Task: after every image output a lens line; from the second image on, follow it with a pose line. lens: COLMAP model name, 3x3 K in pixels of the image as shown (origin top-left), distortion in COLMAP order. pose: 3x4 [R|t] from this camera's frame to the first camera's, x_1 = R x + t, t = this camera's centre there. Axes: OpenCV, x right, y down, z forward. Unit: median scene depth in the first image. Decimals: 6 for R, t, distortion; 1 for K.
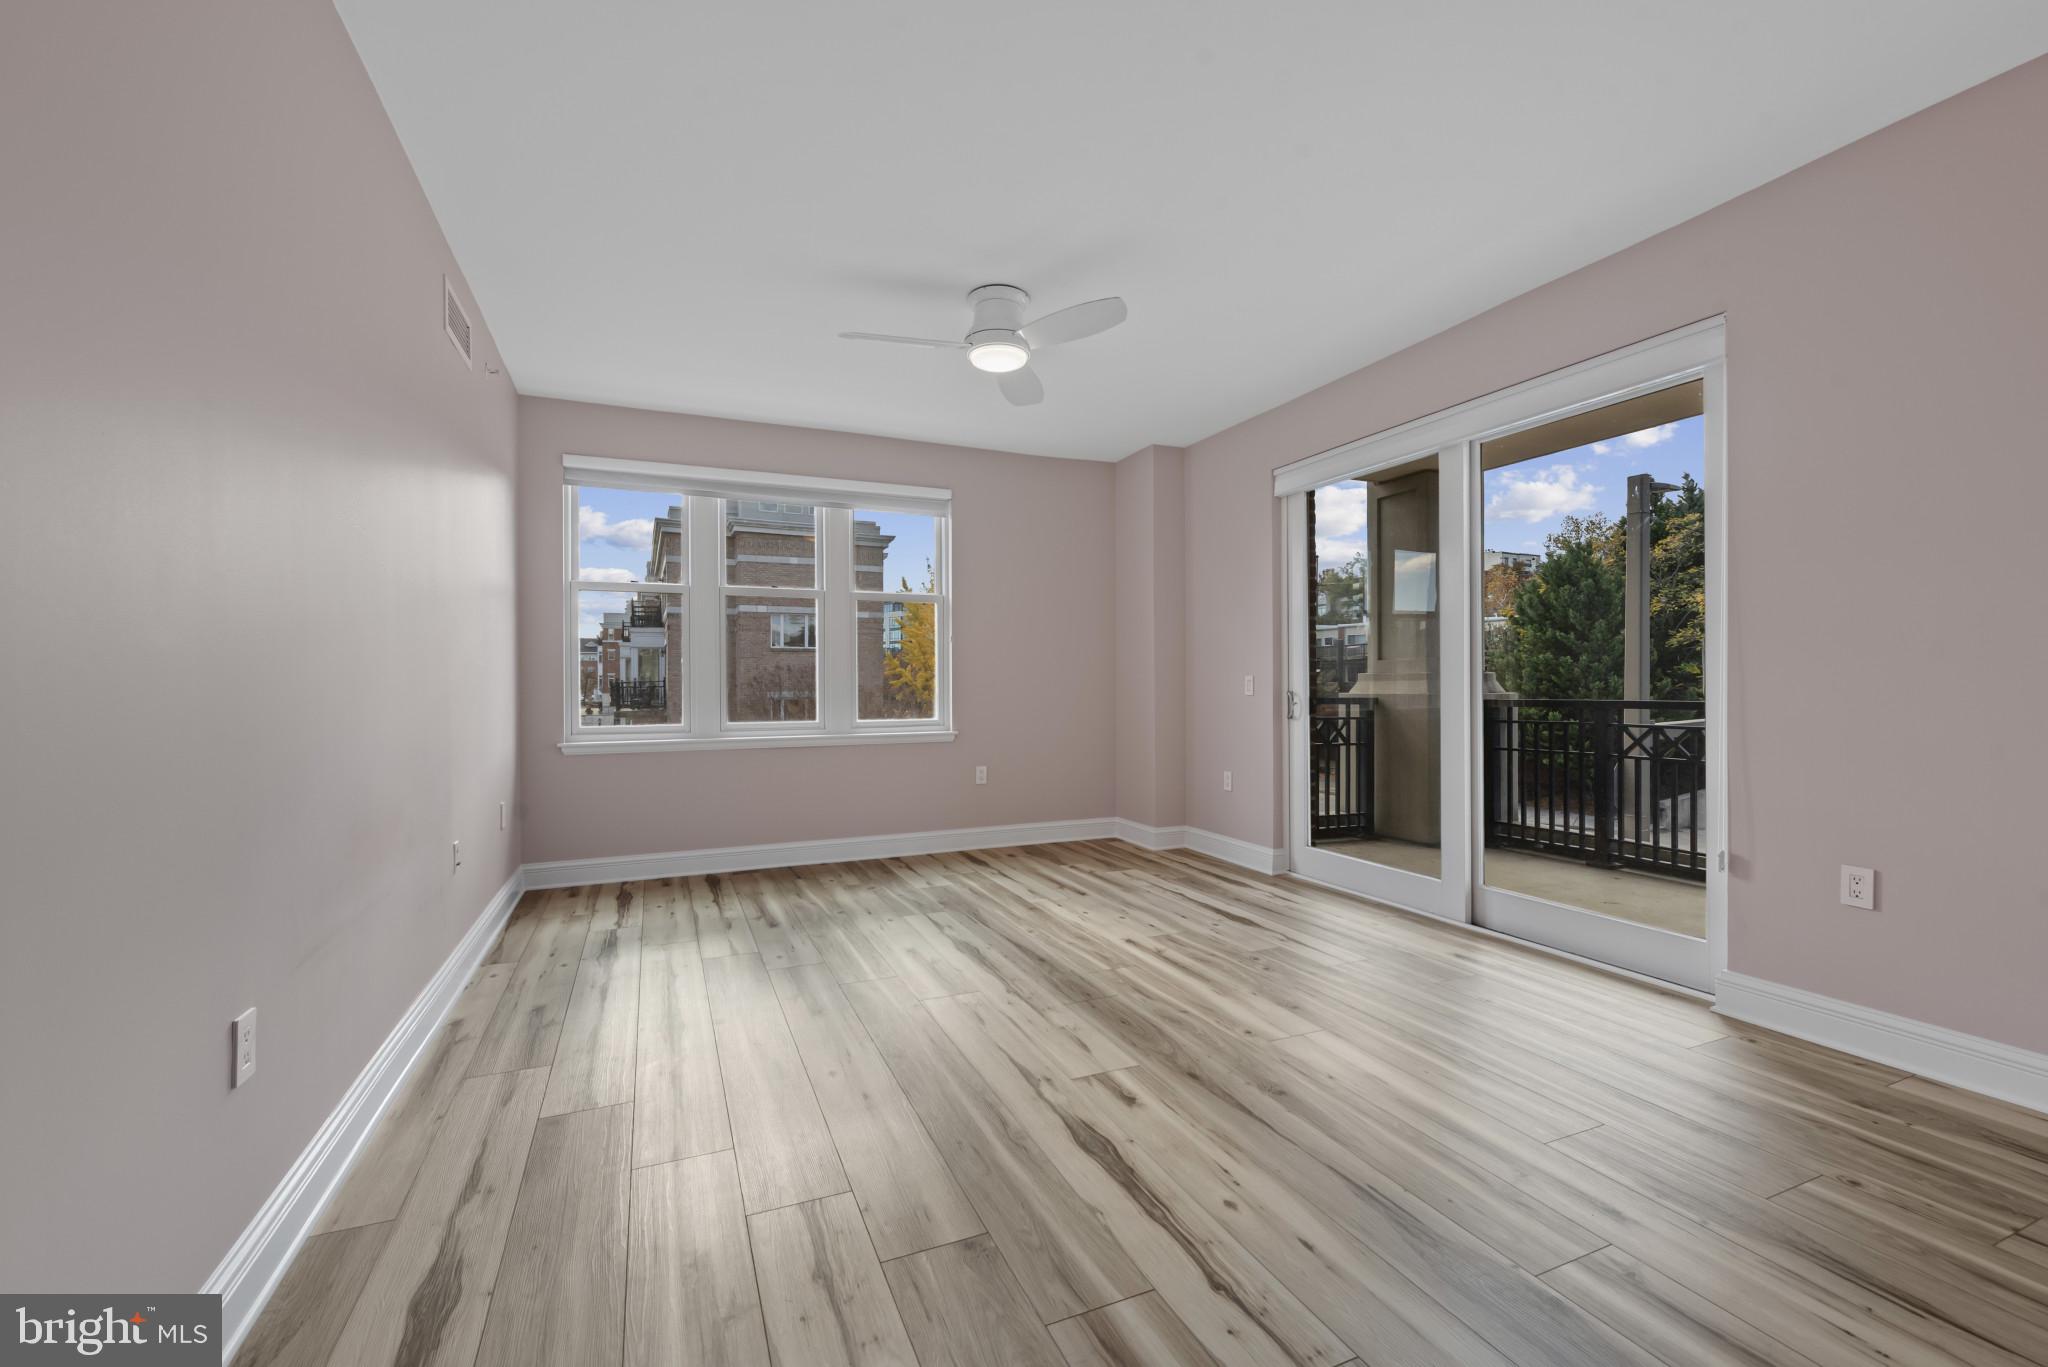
lens RADIAL K [[843.6, 0, 1017.2], [0, 843.6, 693.8], [0, 0, 1]] dist [0.014780, -0.004044]
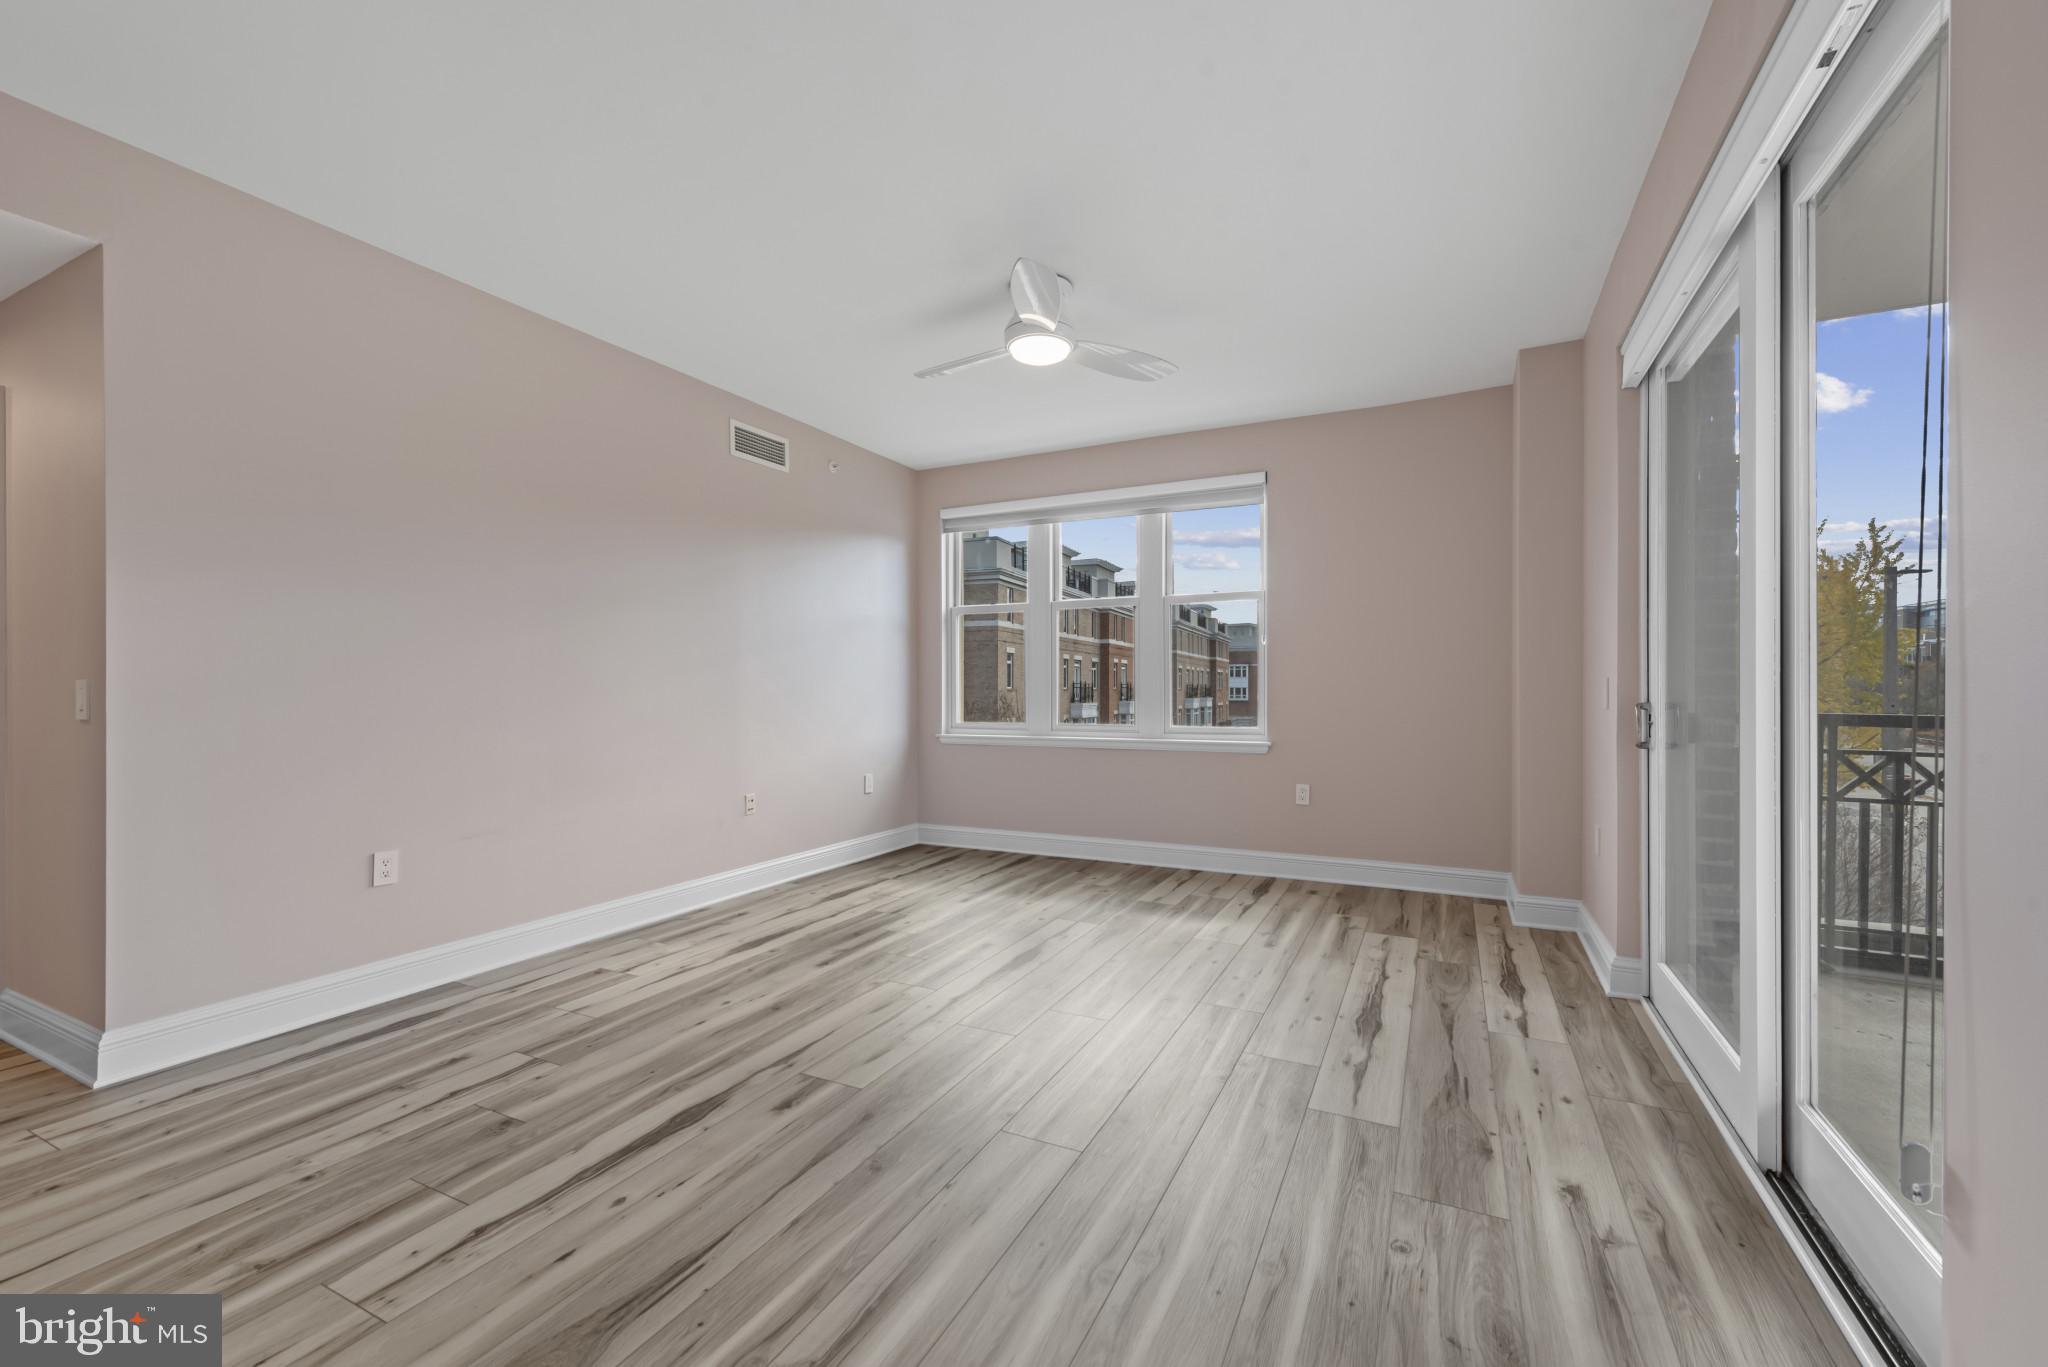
lens RADIAL K [[843.6, 0, 1043.0], [0, 843.6, 693.1], [0, 0, 1]] dist [0.014780, -0.004044]
pose [[0.647447, 0.008090, -0.762068, 0.633104], [-0.009783, 0.999949, 0.002304, -0.009399], [0.762048, 0.005964, 0.647493, 0.335372]]
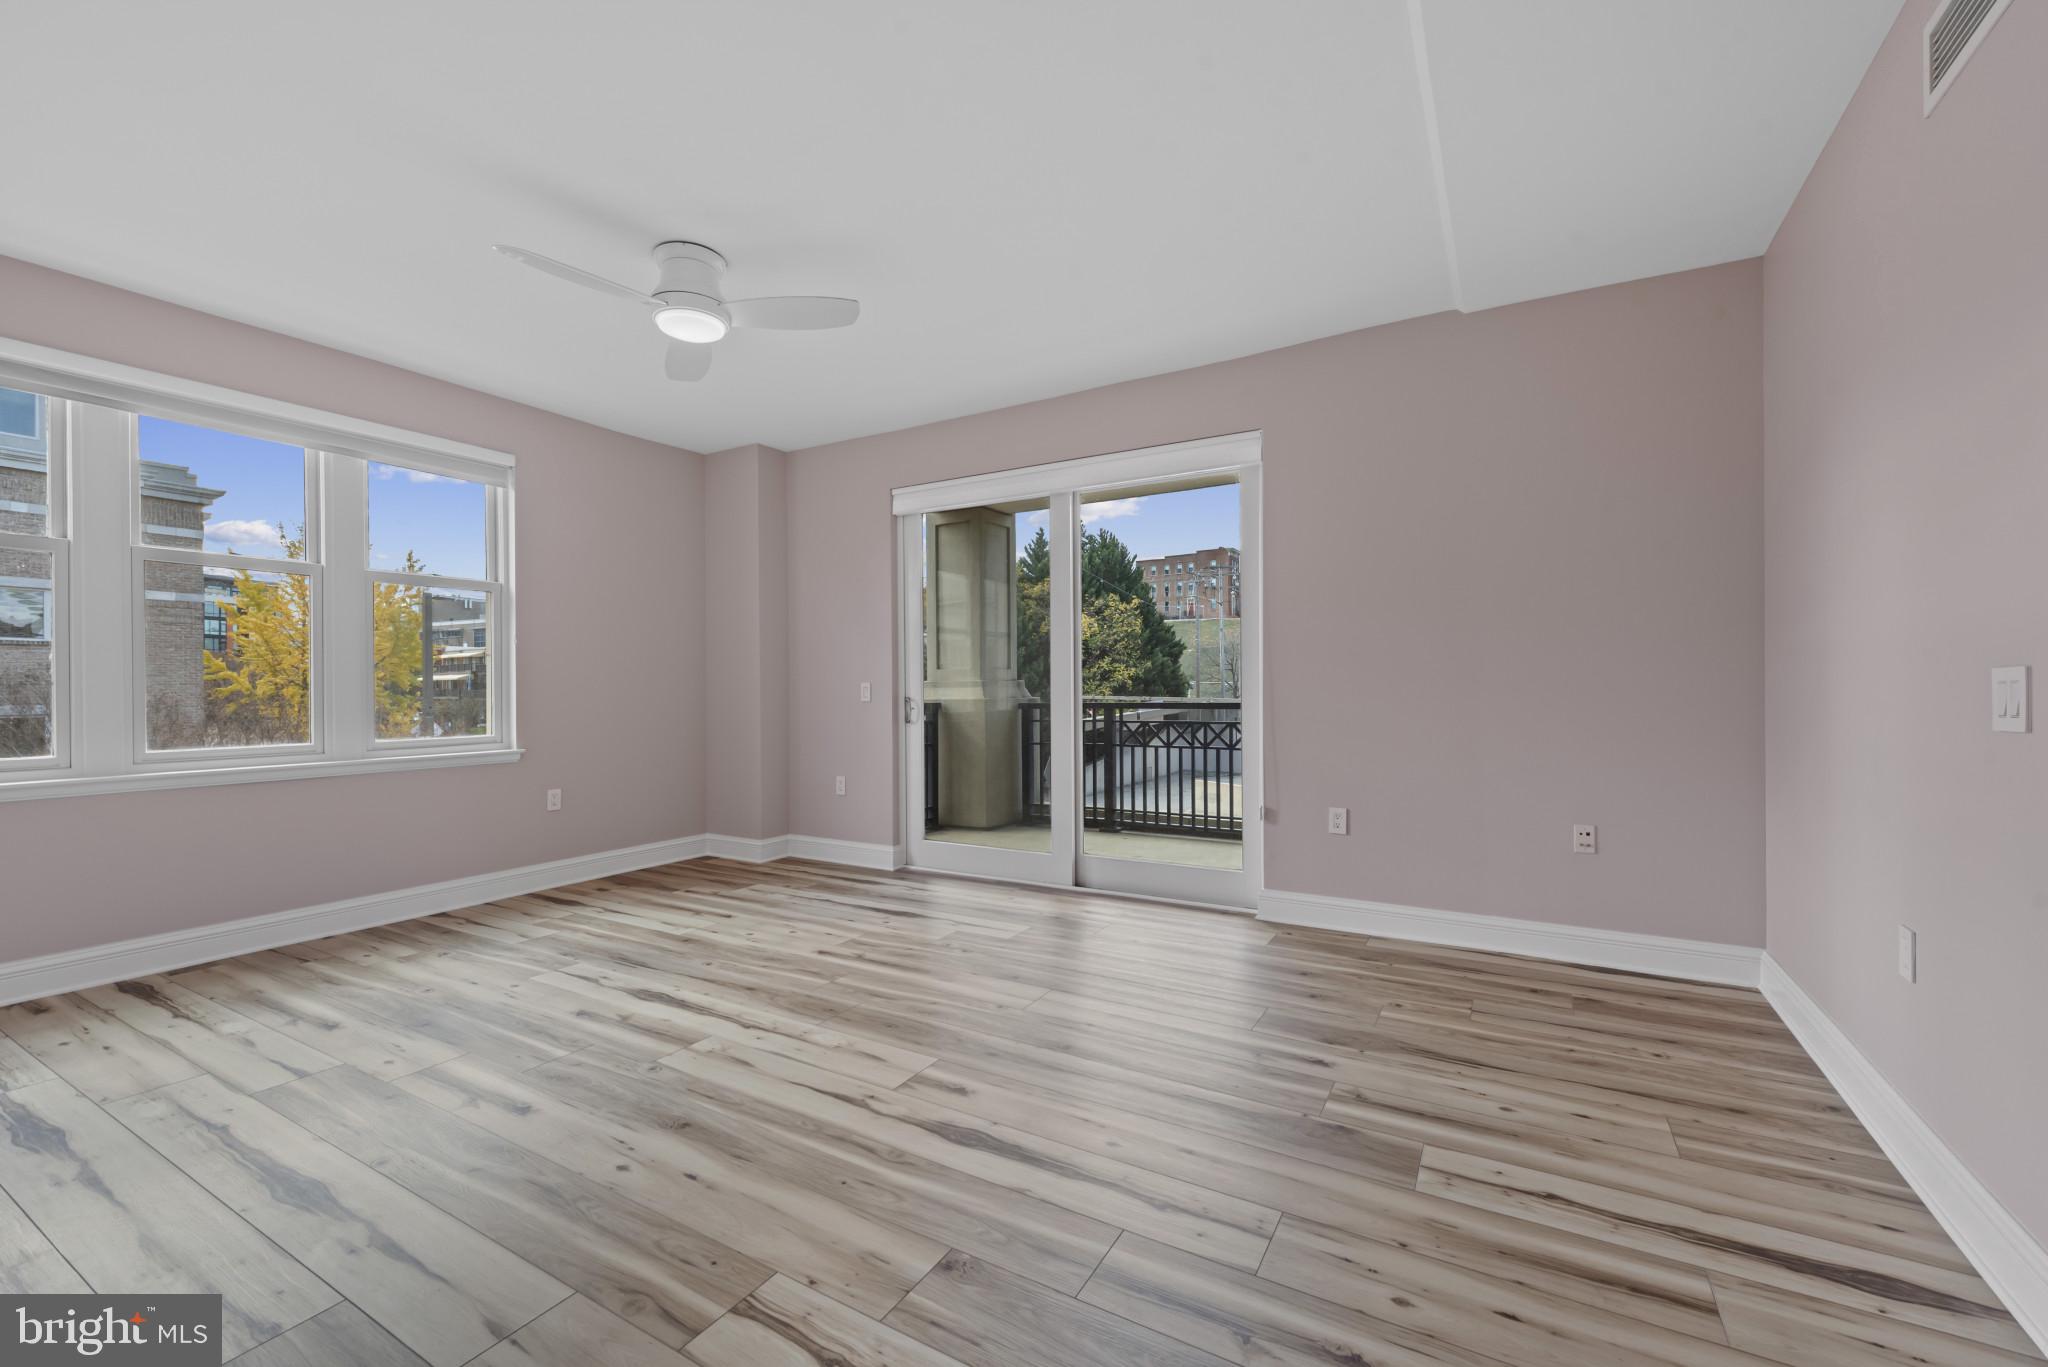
lens RADIAL K [[843.6, 0, 1012.2], [0, 843.6, 684.5], [0, 0, 1]] dist [0.014780, -0.004044]
pose [[0.809366, 0.002090, 0.587301, -0.243574], [0.010028, 0.999799, -0.017378, 0.002431], [-0.587219, 0.019955, 0.809182, 0.070280]]
